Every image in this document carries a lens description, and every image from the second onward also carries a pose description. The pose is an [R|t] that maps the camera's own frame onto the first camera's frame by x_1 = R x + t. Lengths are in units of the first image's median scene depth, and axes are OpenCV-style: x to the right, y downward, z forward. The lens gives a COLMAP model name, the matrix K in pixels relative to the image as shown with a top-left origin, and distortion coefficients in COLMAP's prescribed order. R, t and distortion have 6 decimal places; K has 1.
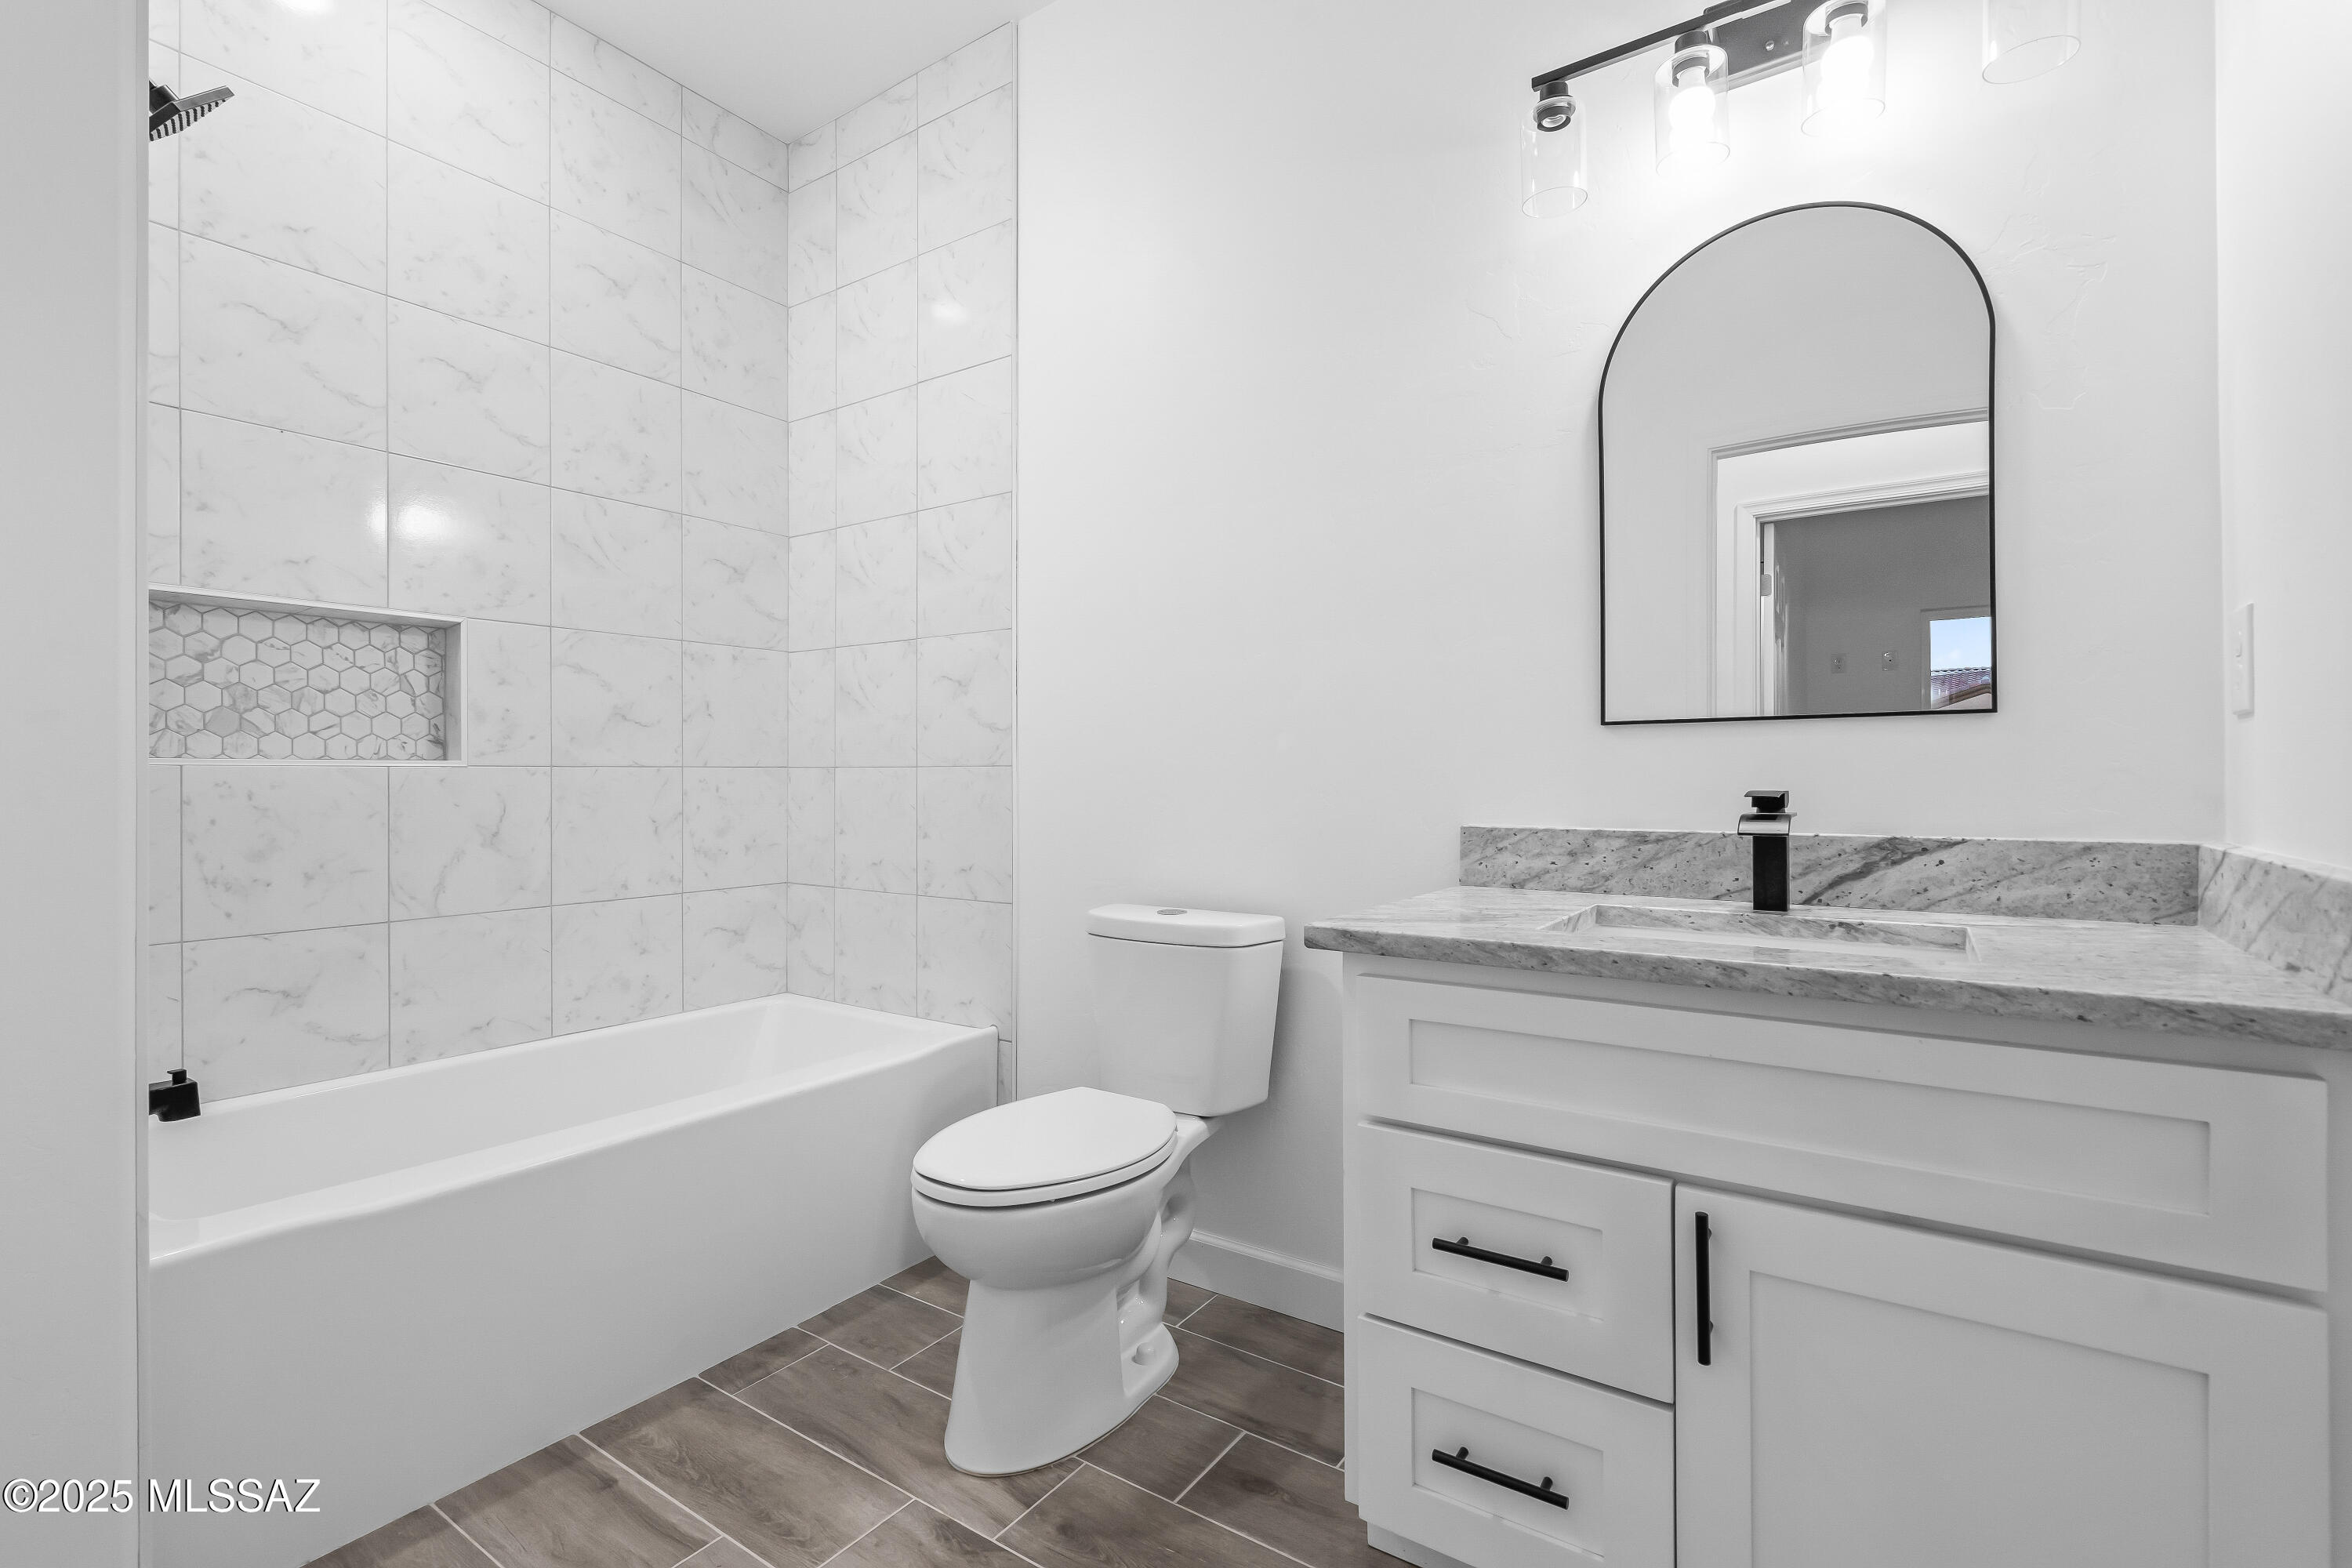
lens RADIAL K [[1070.4, 0, 1159.4], [0, 1070.4, 776.2], [0, 0, 1]] dist [-0.004348, 0.002195]
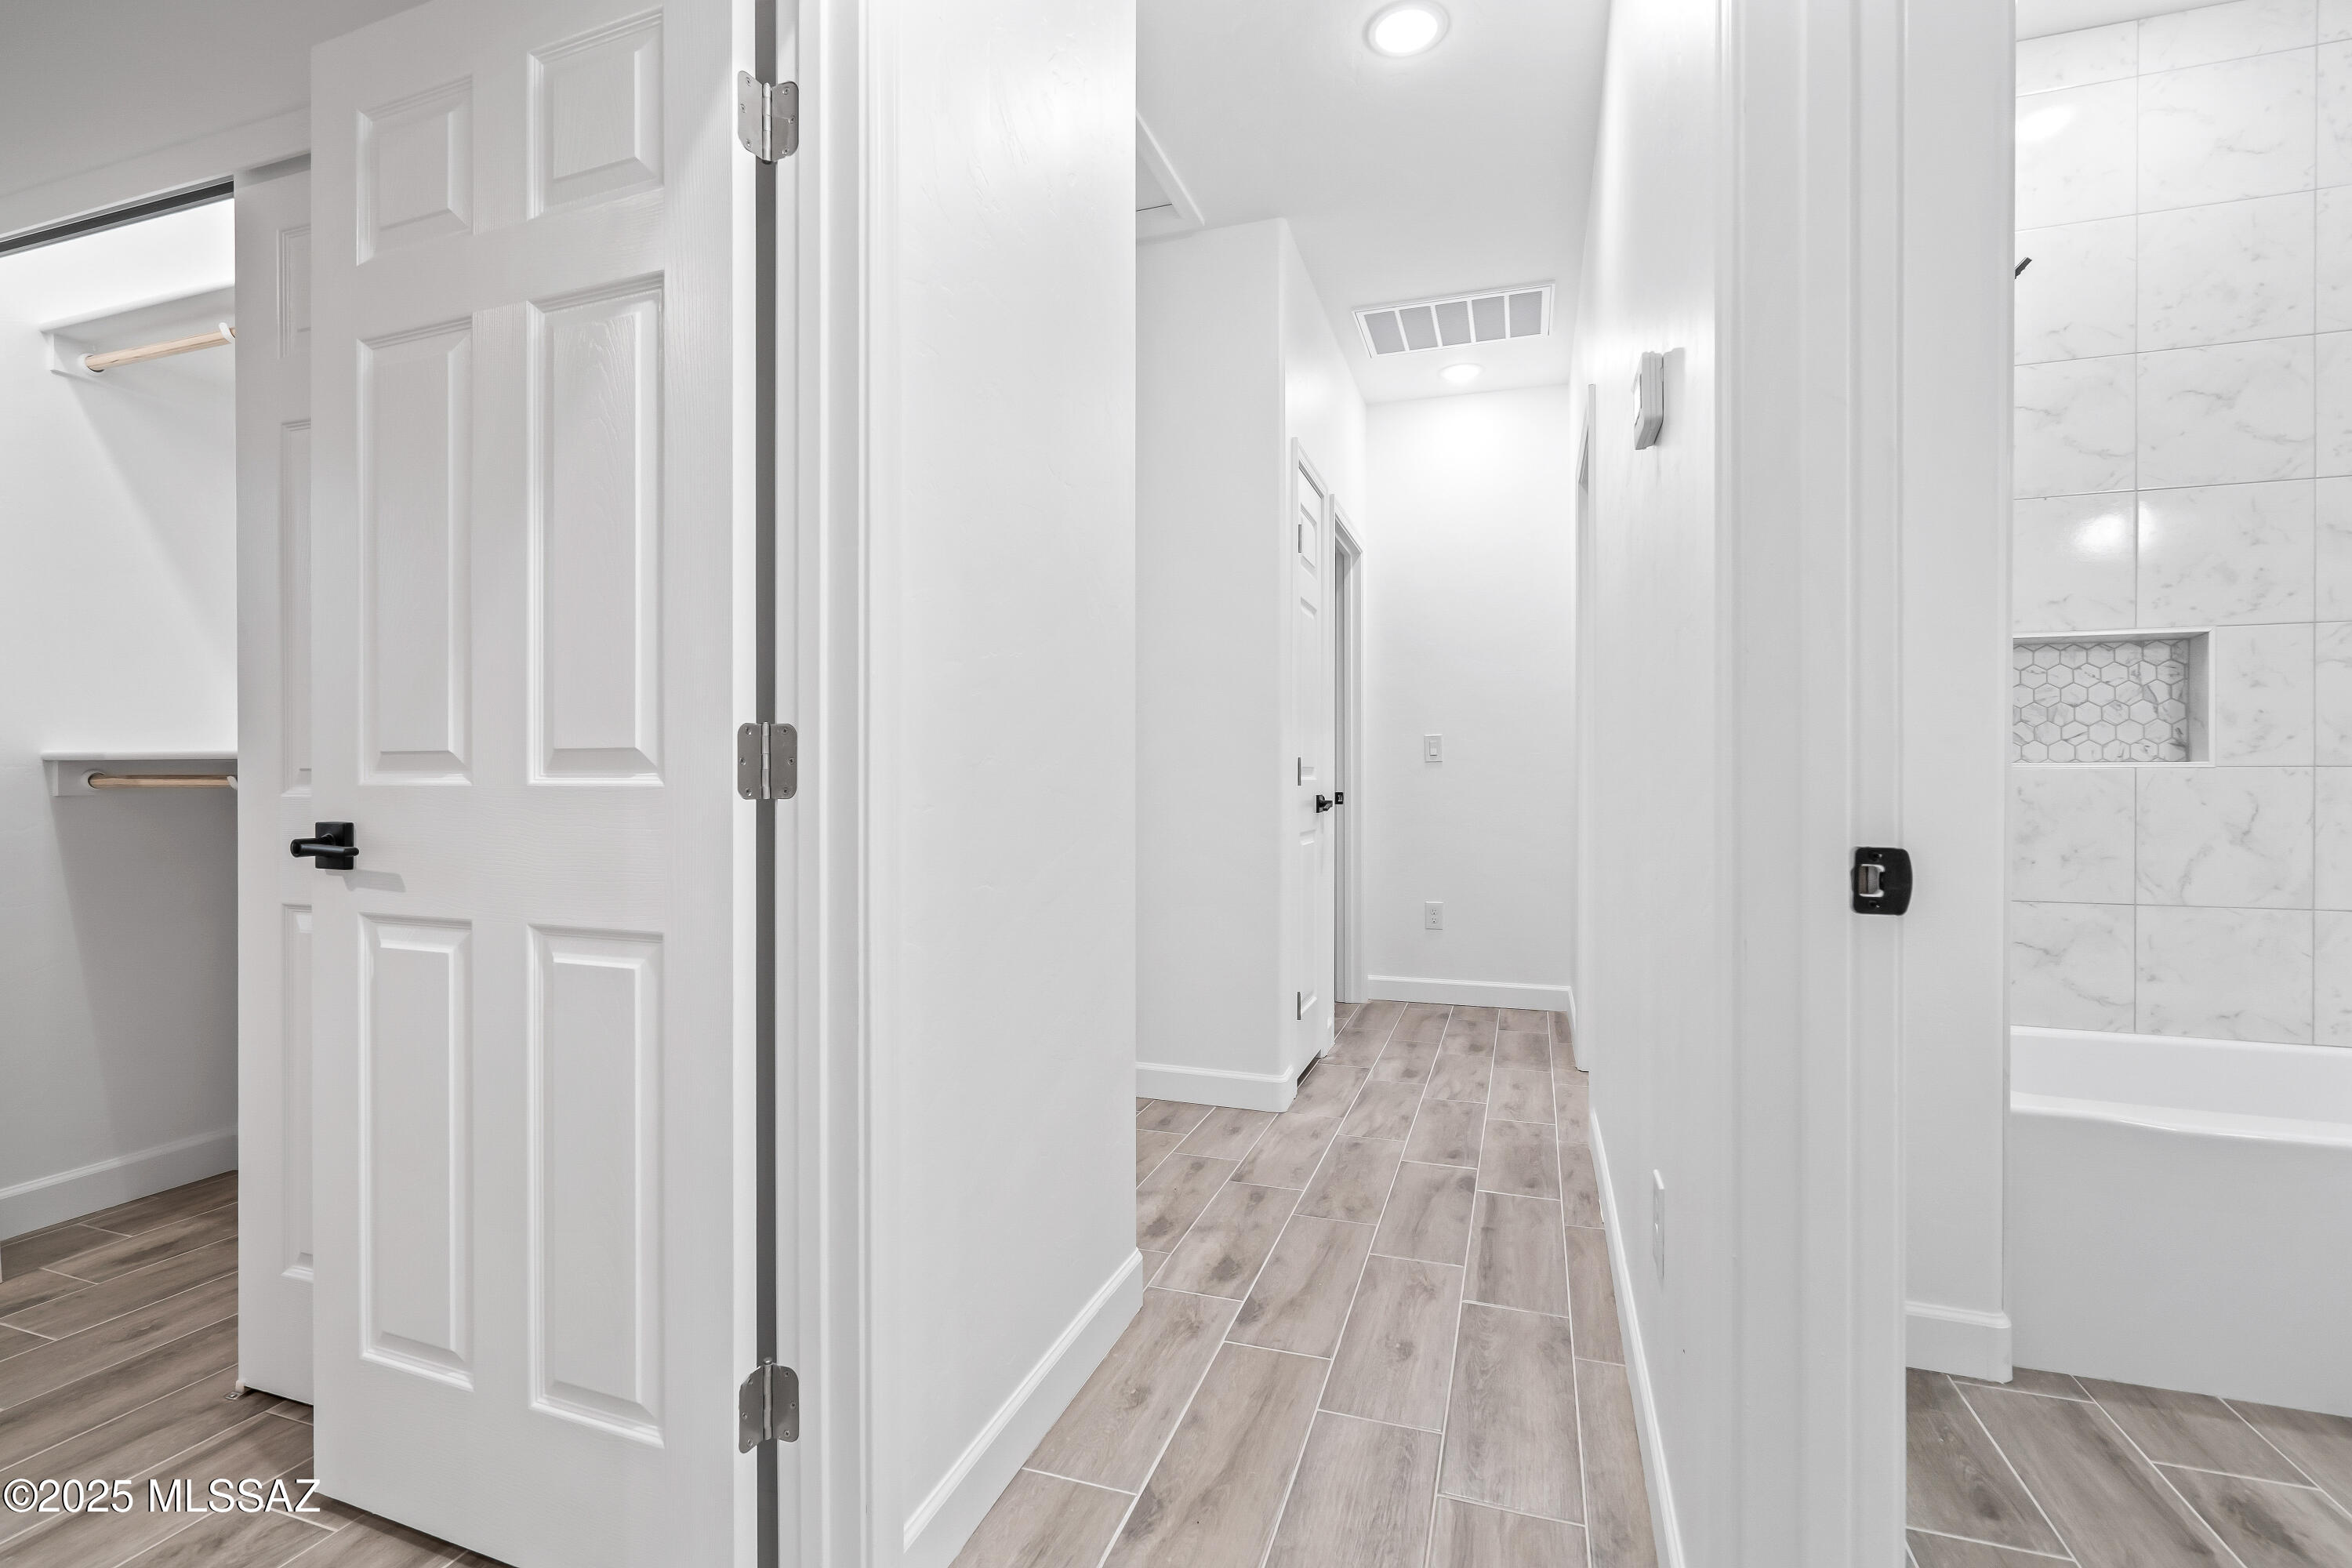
lens RADIAL K [[1070.4, 0, 1159.6], [0, 1070.4, 780.3], [0, 0, 1]] dist [-0.004348, 0.002195]
pose [[0.272777, 0.006093, -0.962058, 0.086131], [0.001069, 0.999977, 0.006636, -0.004358], [0.962077, -0.002839, 0.272764, -0.299609]]
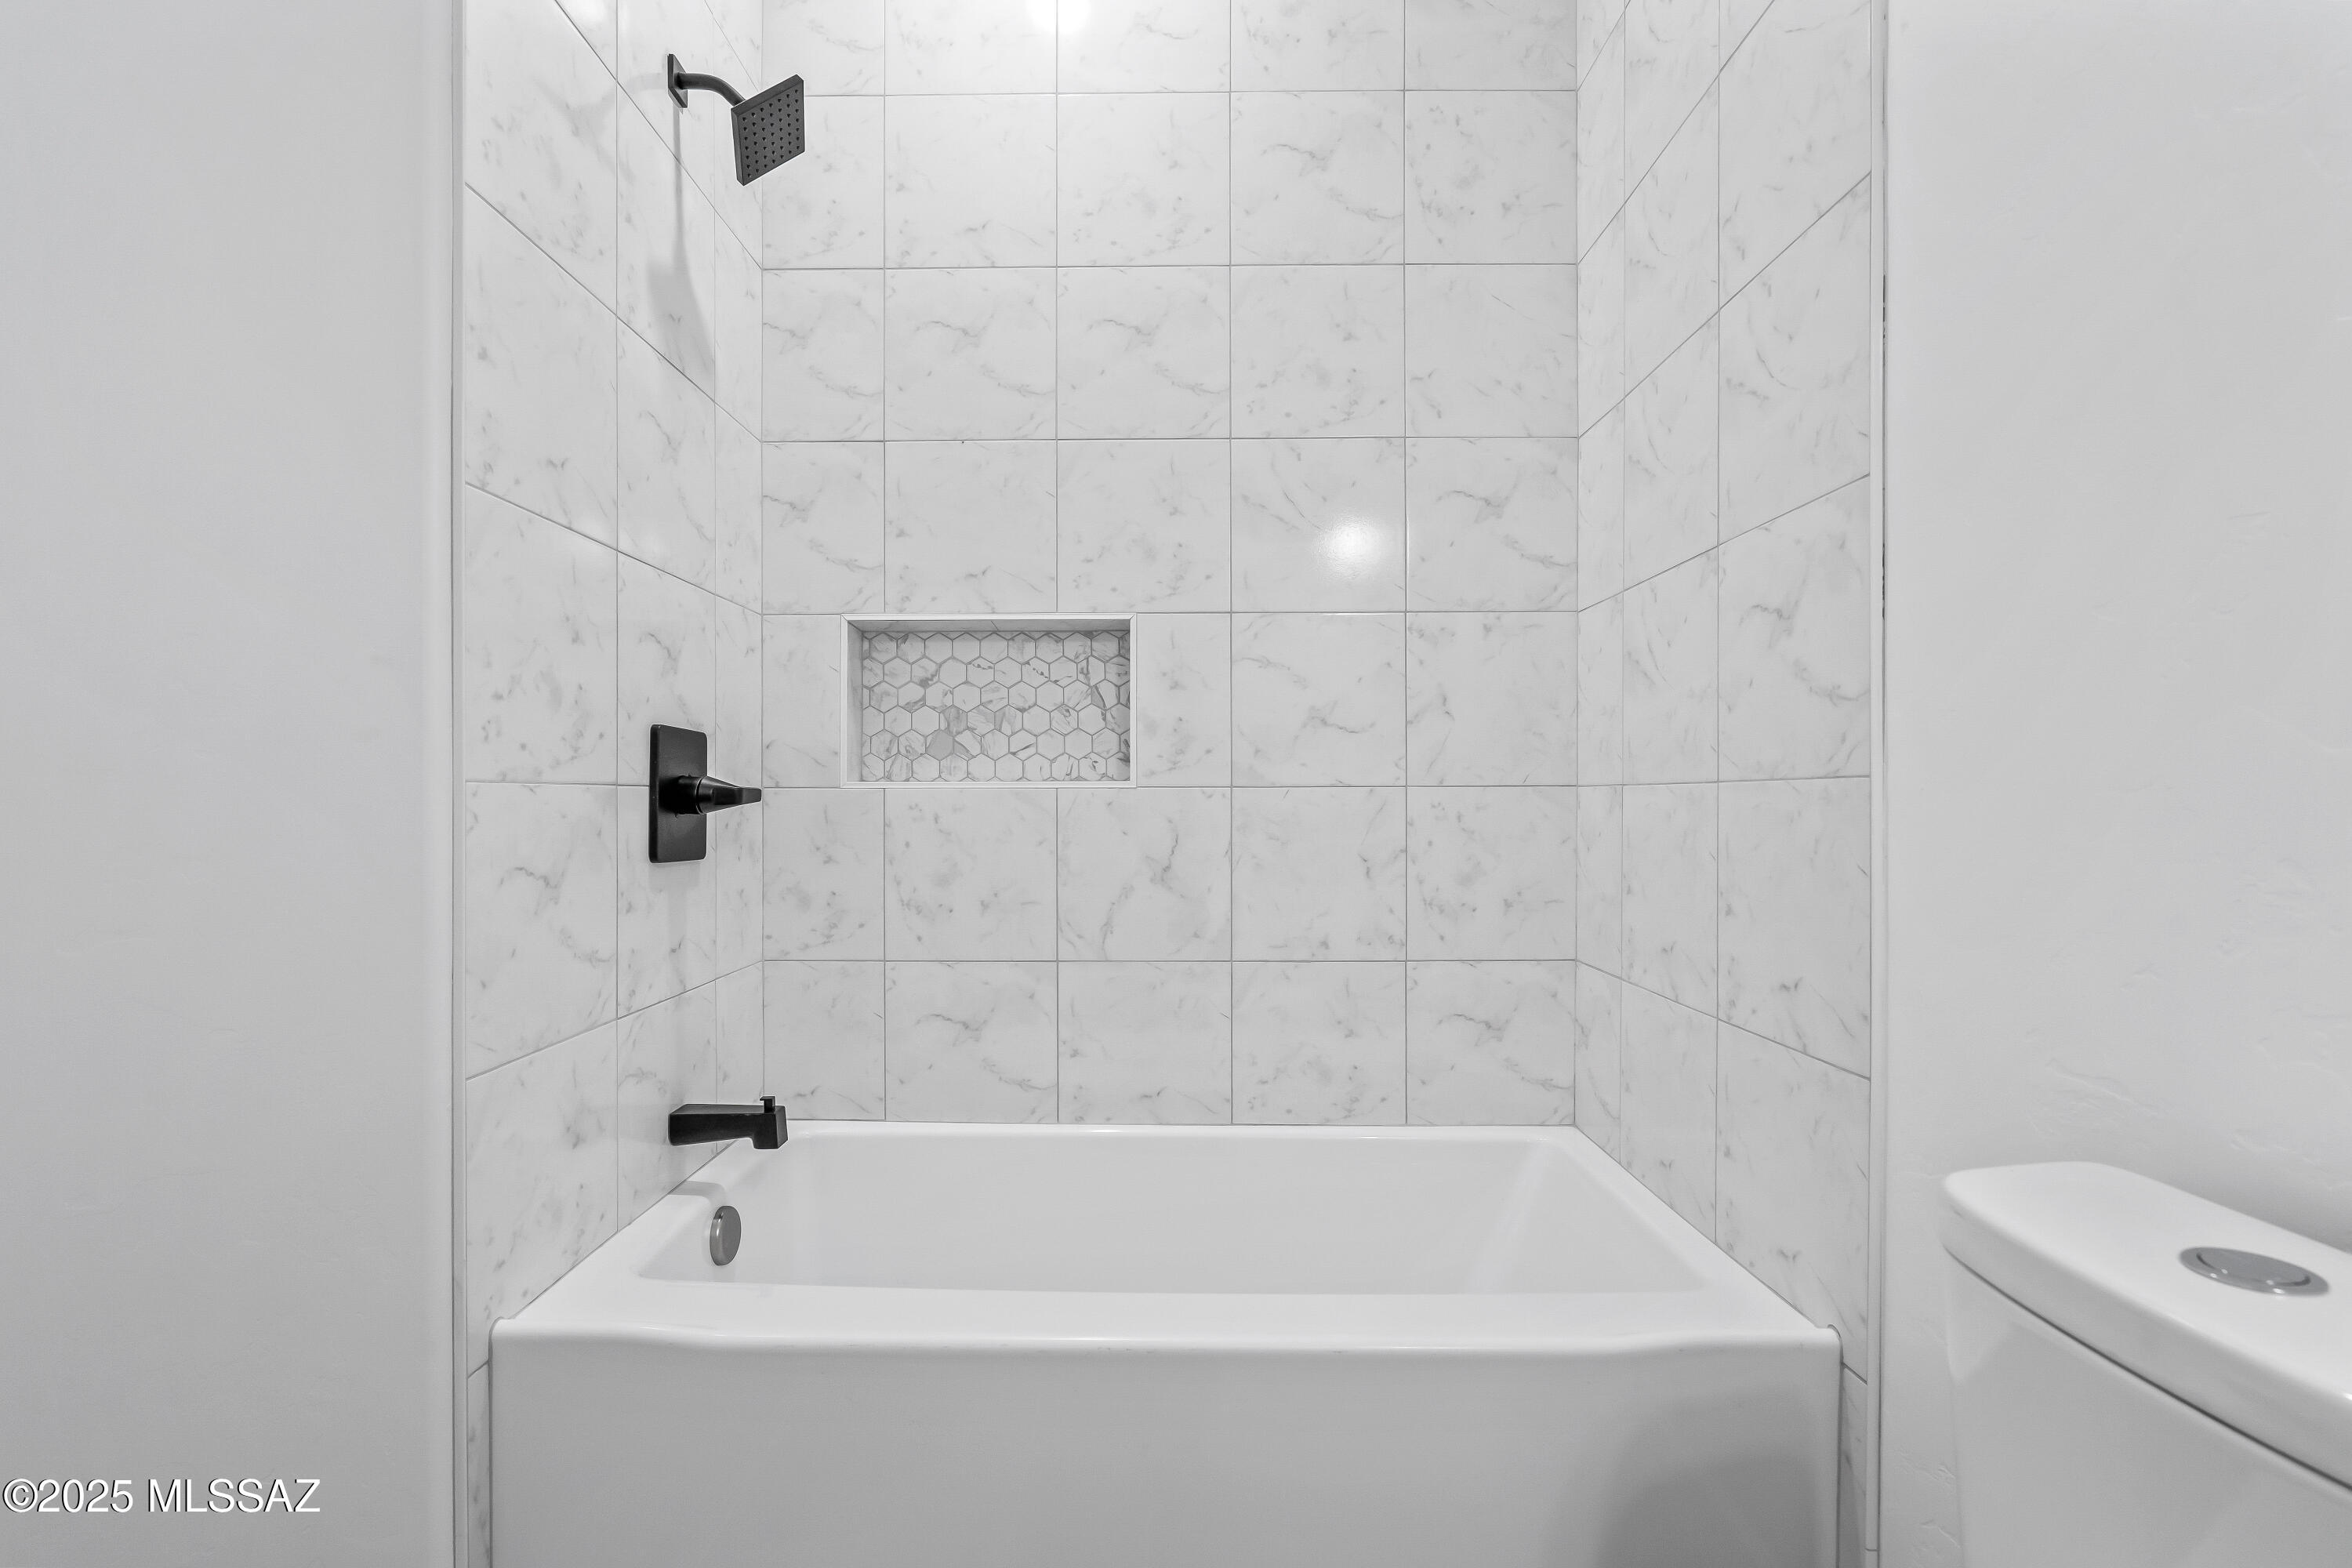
lens RADIAL K [[1070.4, 0, 1188.0], [0, 1070.4, 799.9], [0, 0, 1]] dist [-0.004348, 0.002195]
pose [[0.563165, -0.000281, -0.826344, 0.083459], [-0.000279, 1.000000, -0.000530, 0.001111], [0.826344, 0.000529, 0.563165, 0.565004]]
